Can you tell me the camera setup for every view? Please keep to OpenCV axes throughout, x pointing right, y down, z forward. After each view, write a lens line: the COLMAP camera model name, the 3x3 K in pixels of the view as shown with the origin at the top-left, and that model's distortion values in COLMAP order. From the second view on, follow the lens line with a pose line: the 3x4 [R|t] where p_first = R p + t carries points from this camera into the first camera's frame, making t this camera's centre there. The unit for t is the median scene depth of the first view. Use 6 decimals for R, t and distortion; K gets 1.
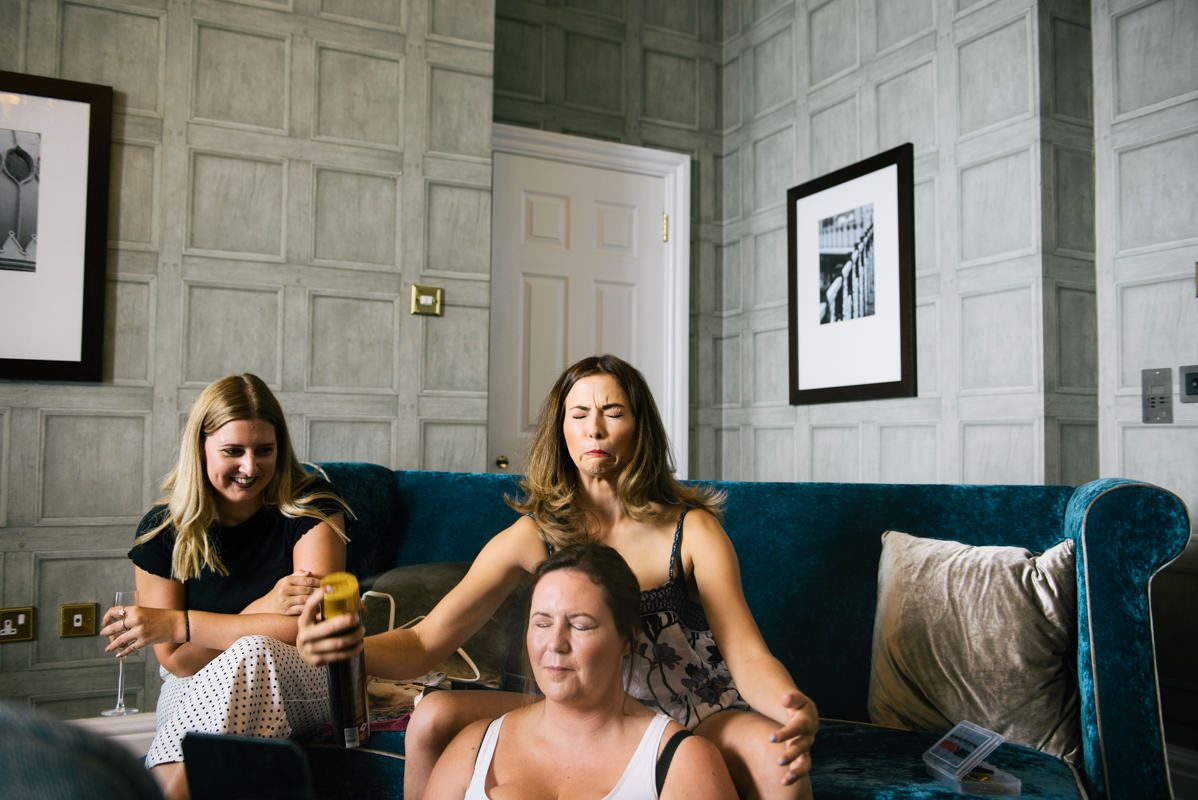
lens RADIAL K [[1032.6, 0, 605.8], [0, 1032.6, 421.0], [0, 0, 1]] dist [-0.085699, 0.002073]
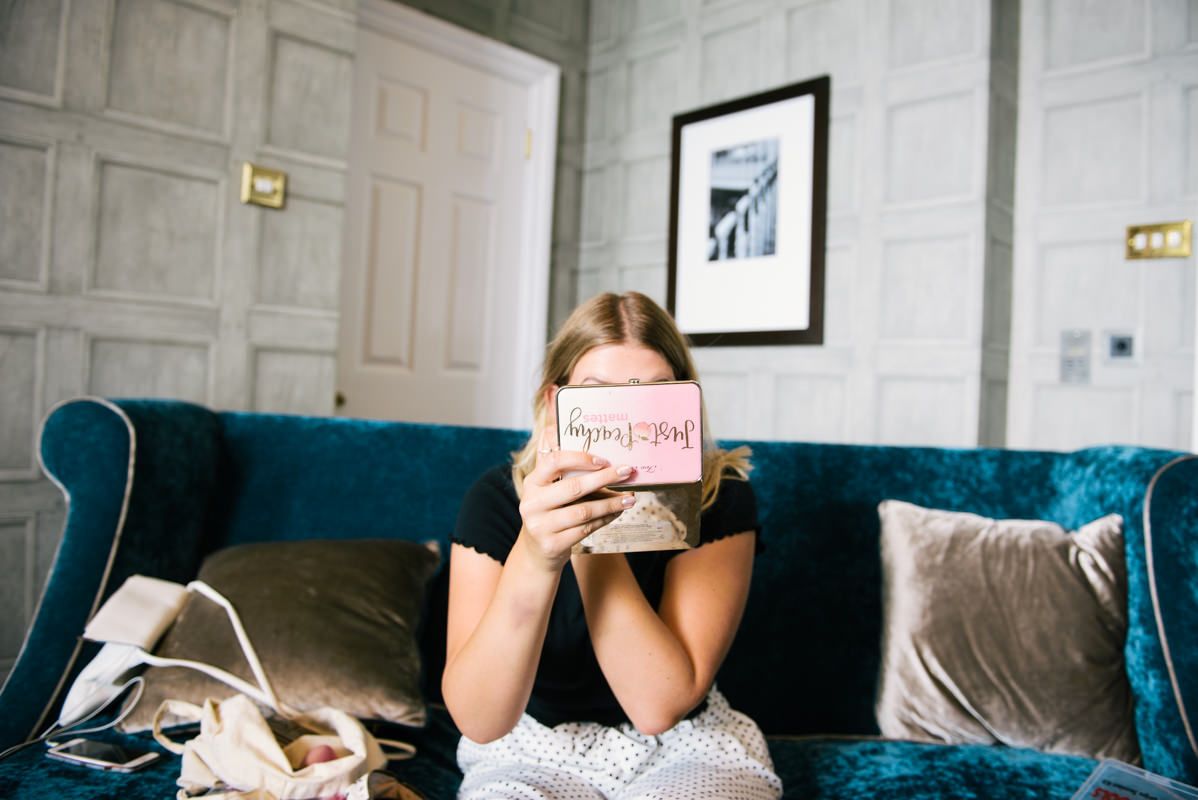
lens RADIAL K [[815.2, 0, 599.0], [0, 815.2, 400.0], [0, 0, 1]] dist [-0.075252, 0.007292]
pose [[0.938870, 0.025853, 0.343299, -0.145873], [-0.042412, 0.998266, 0.040812, 0.005084], [-0.341649, -0.052877, 0.938339, 0.366209]]
